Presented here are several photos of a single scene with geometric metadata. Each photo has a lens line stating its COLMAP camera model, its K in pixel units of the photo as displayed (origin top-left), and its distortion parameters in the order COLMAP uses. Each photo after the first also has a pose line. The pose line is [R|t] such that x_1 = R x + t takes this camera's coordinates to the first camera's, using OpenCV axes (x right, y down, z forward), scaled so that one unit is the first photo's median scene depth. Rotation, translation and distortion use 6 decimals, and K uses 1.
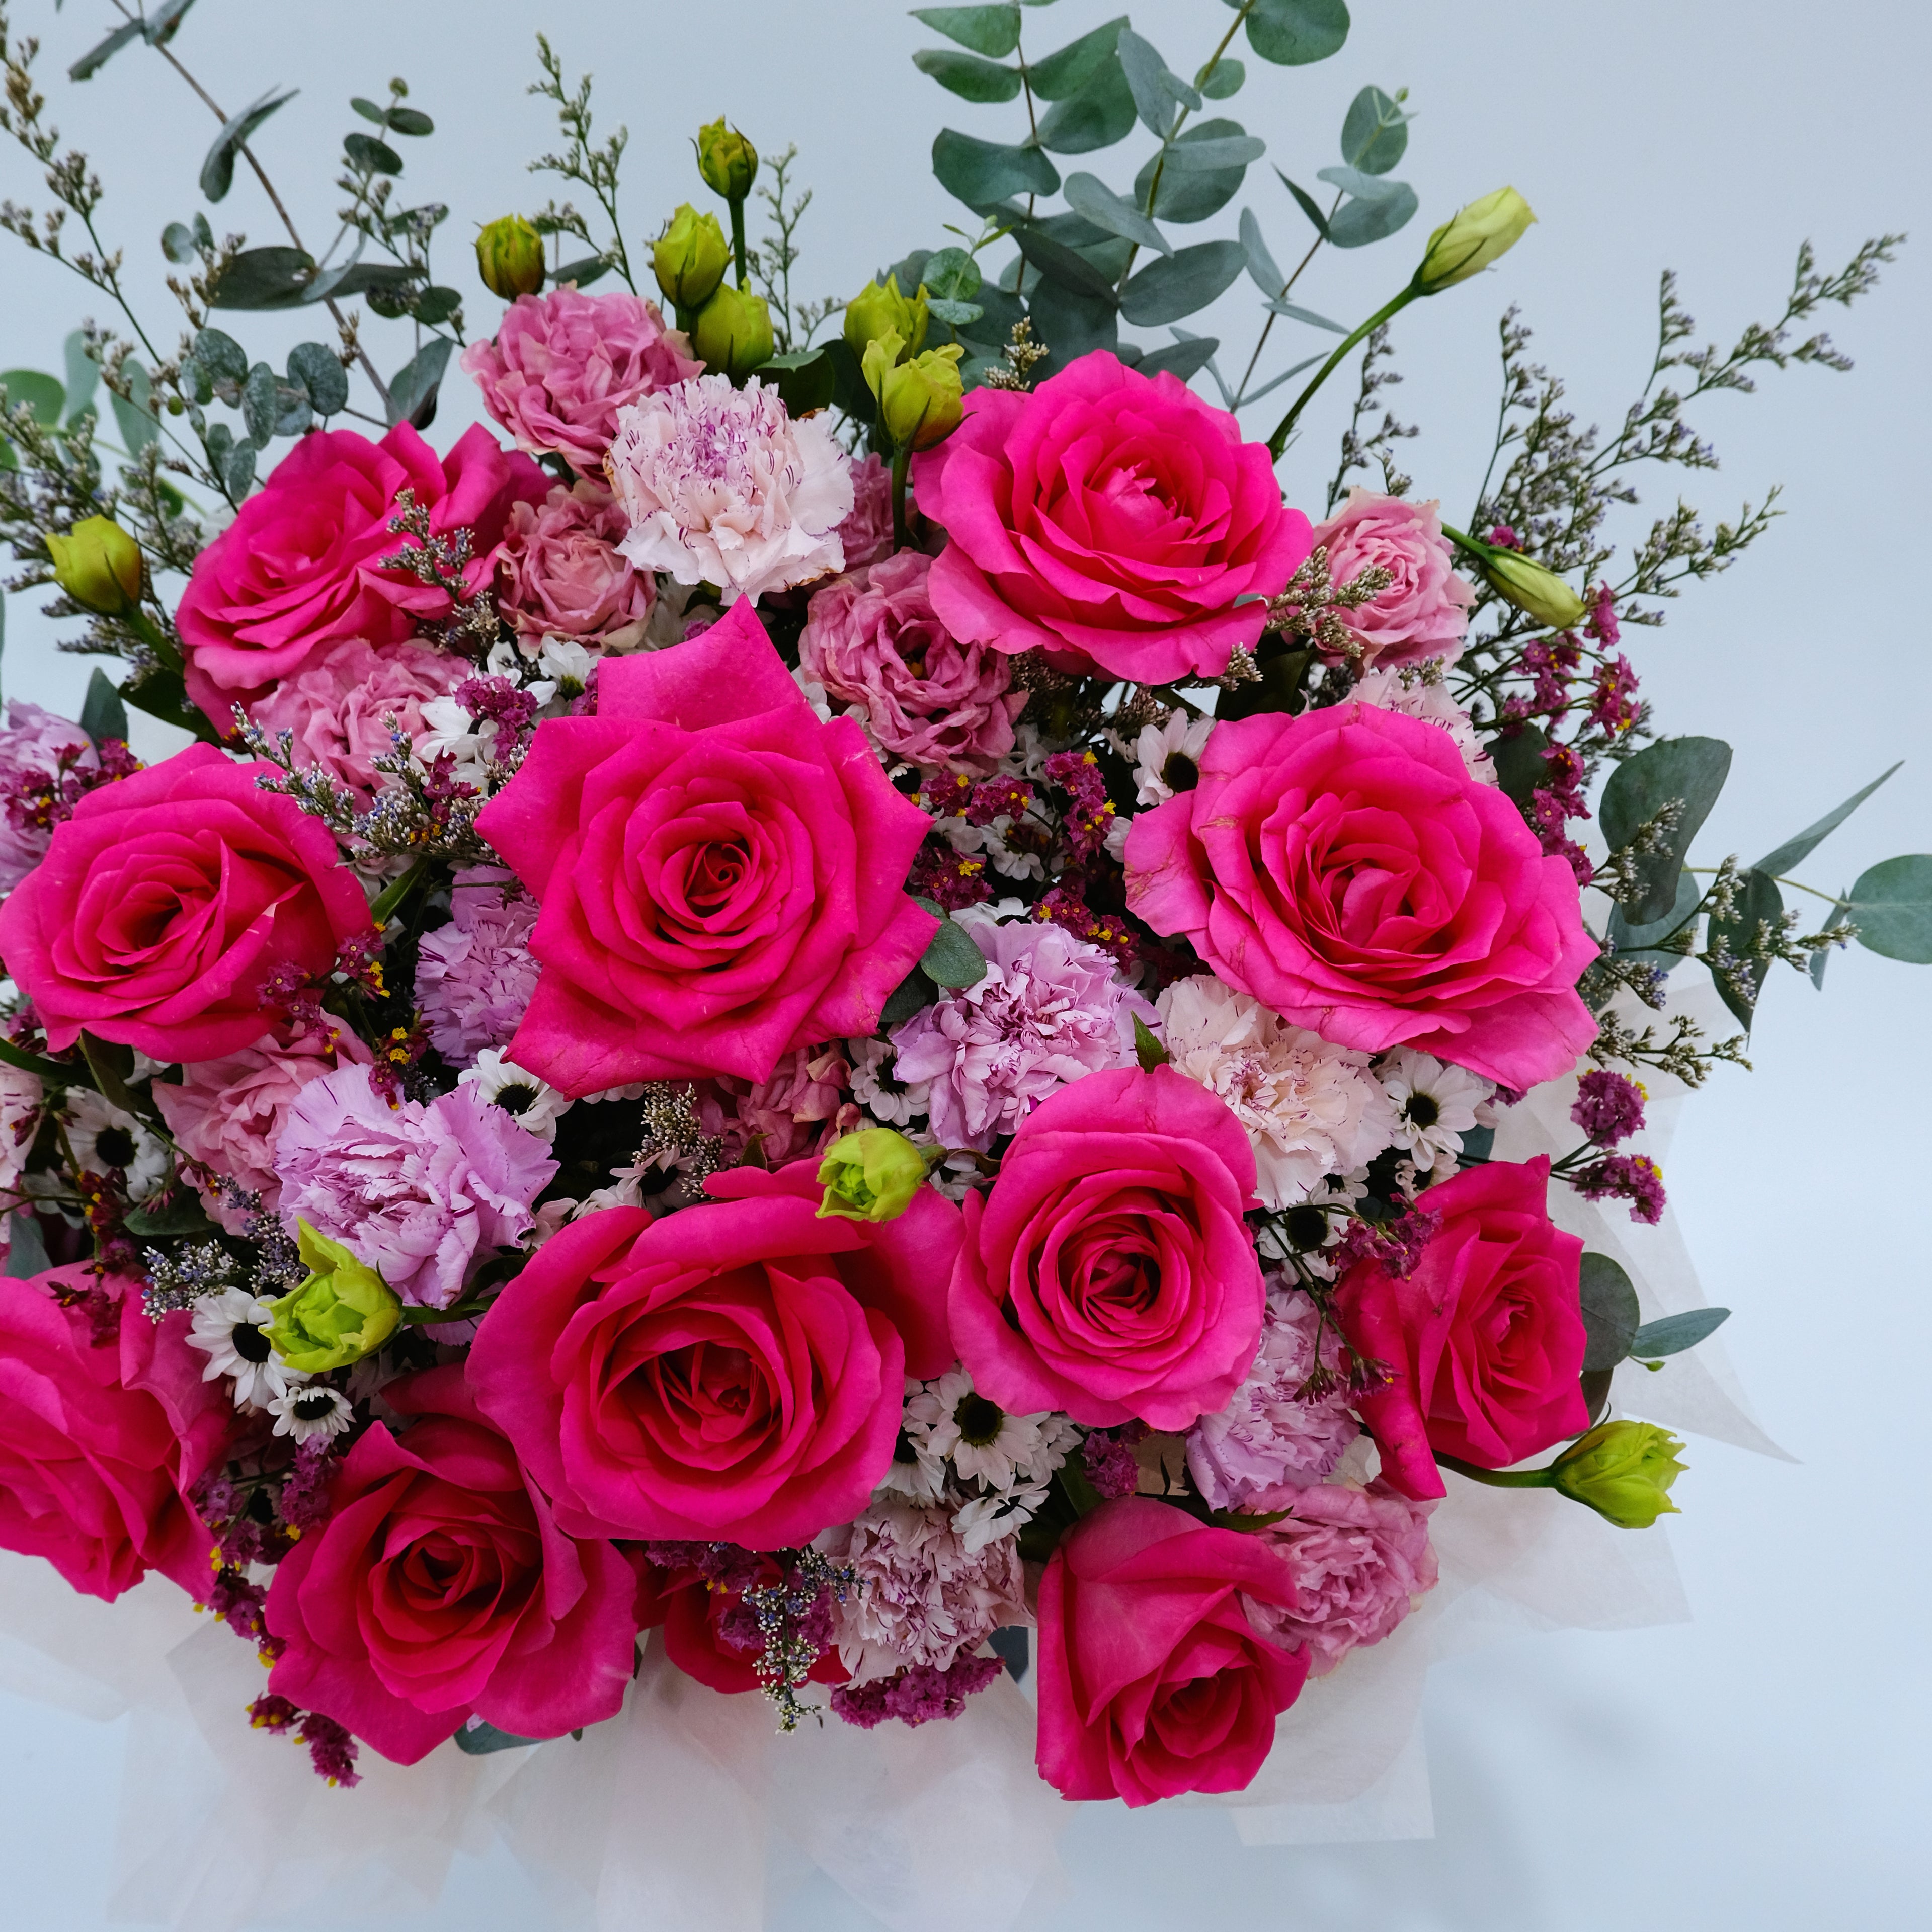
lens RADIAL K [[2065.1, 0, 979.3], [0, 2065.1, 943.4], [0, 0, 1]] dist [0.002128, -0.001120]
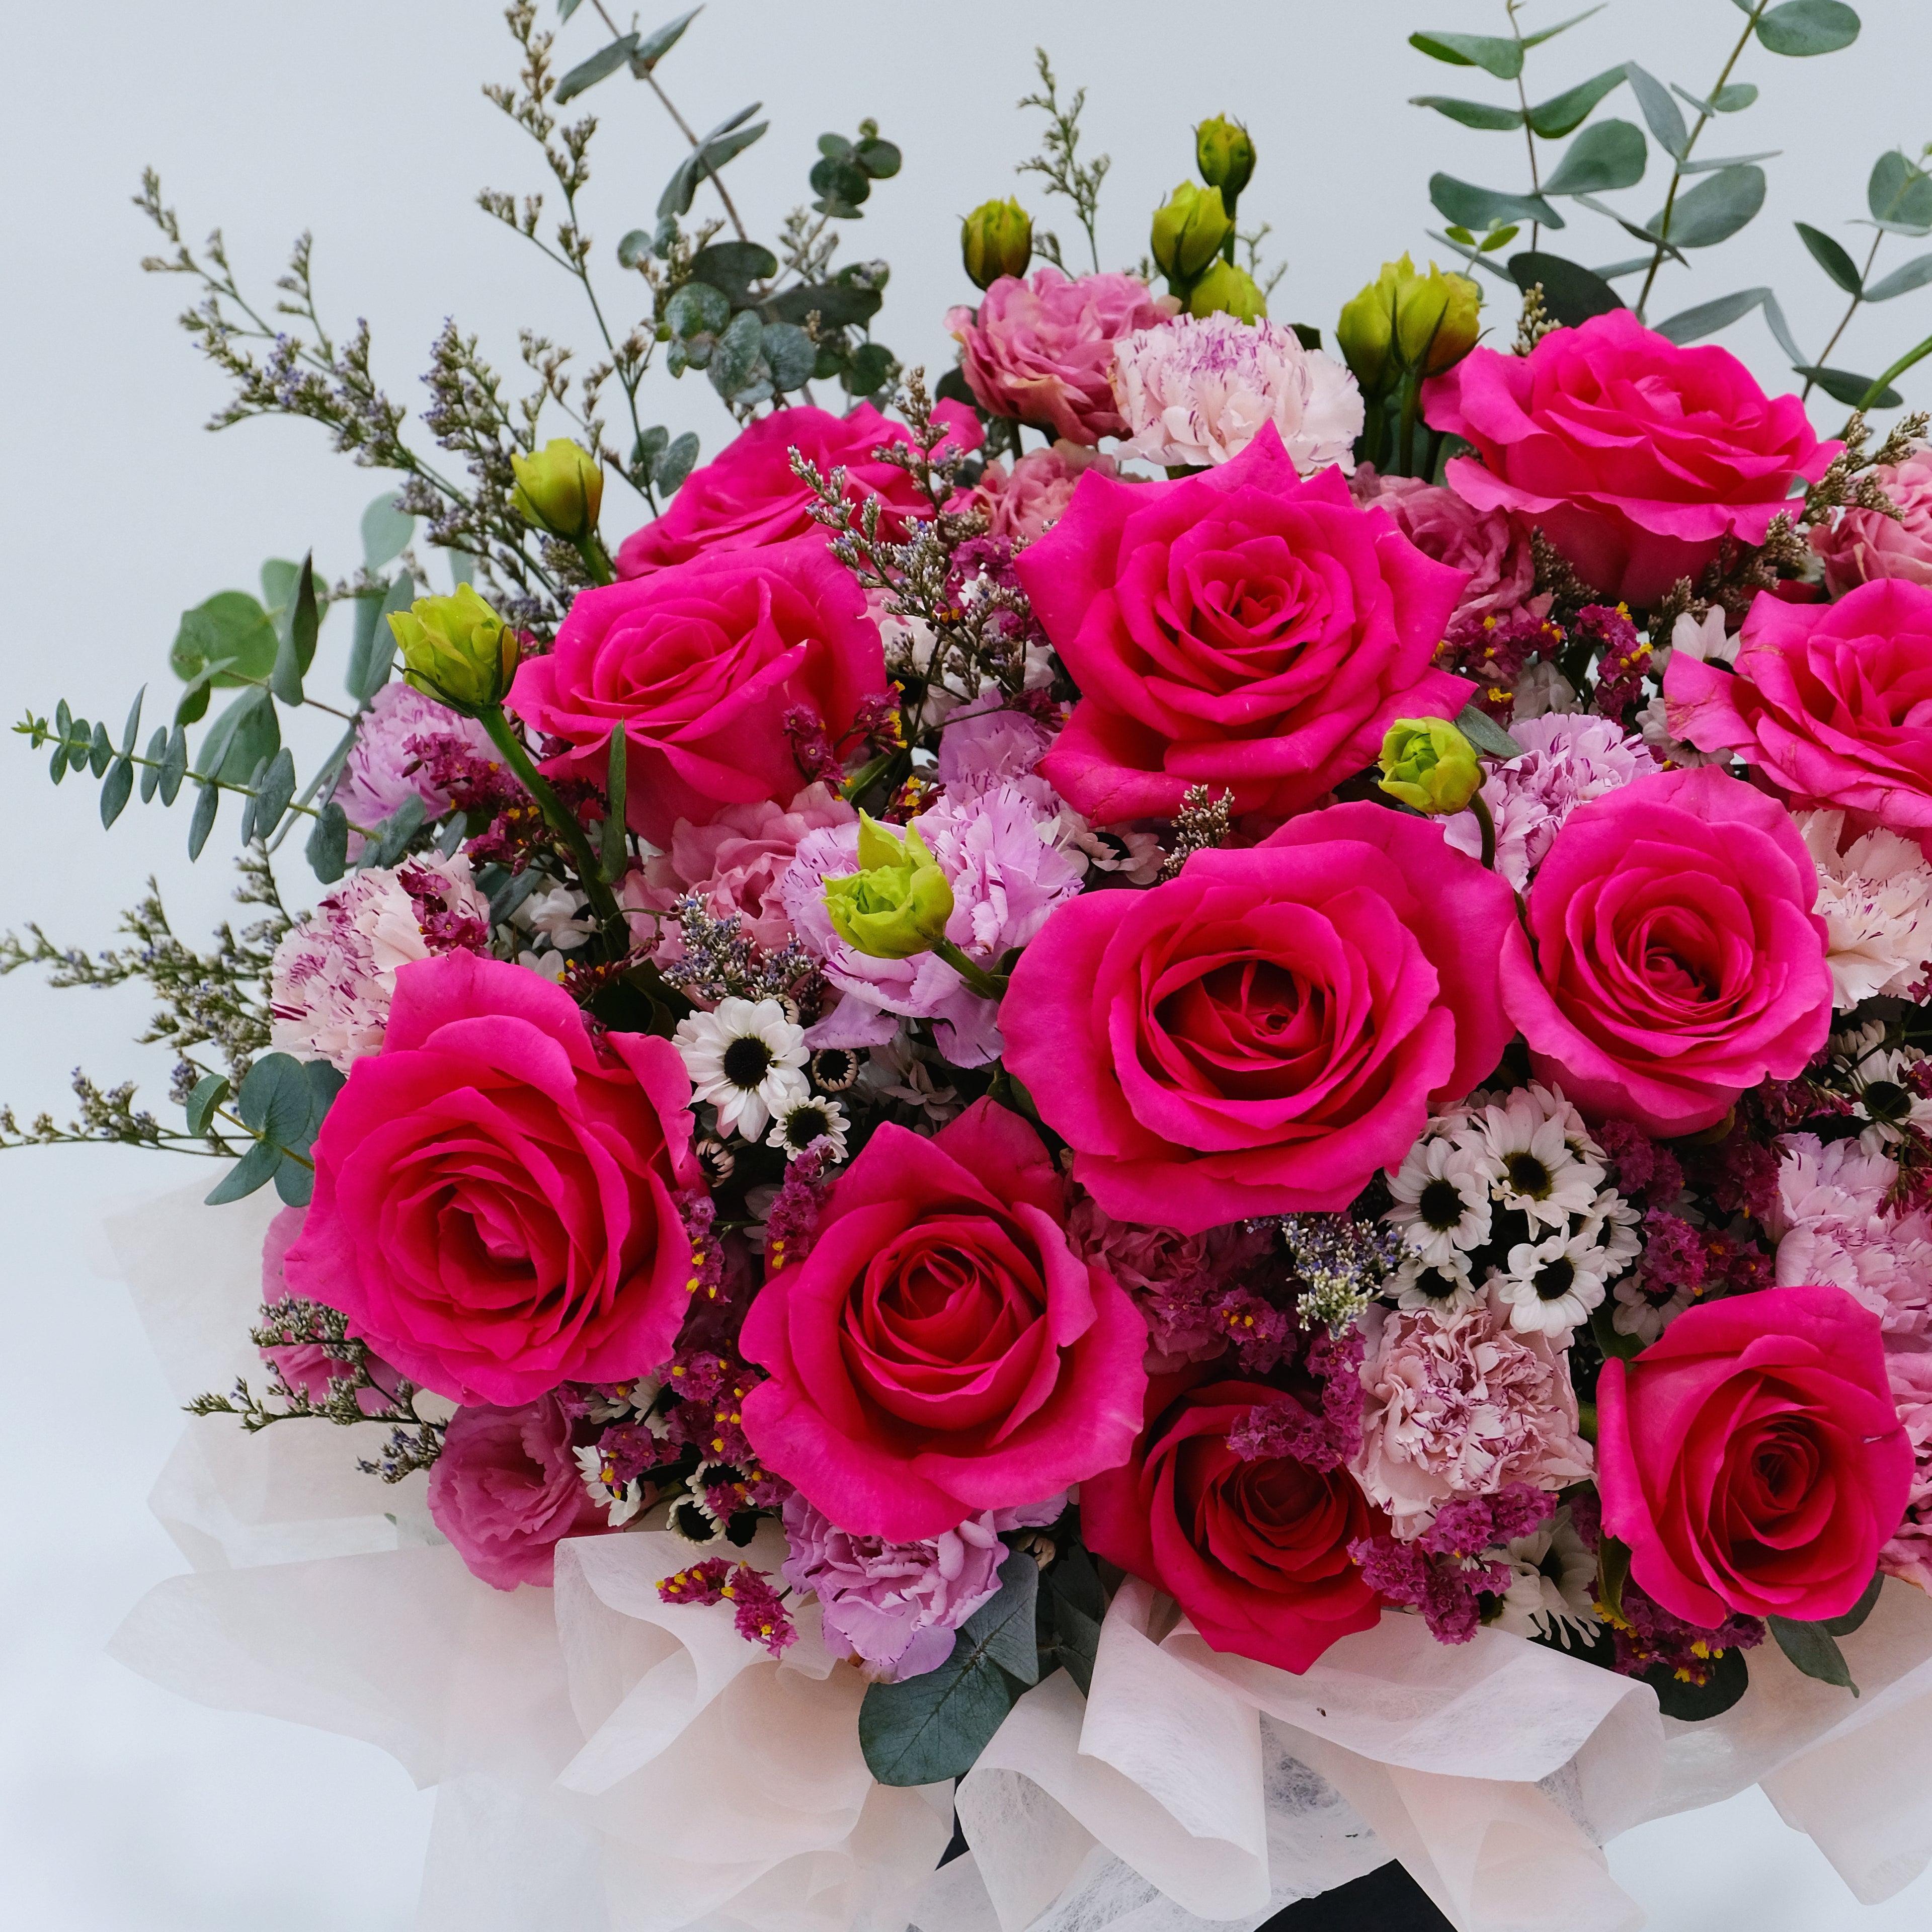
lens RADIAL K [[4625.3, 0, 1018.3], [0, 4625.3, 941.9], [0, 0, 1]] dist [-0.044174, 0.335099]
pose [[0.998751, 0.008409, -0.049259, -0.110665], [-0.030432, 0.884225, -0.466068, 0.977480], [0.039637, 0.466985, 0.883377, -0.760856]]
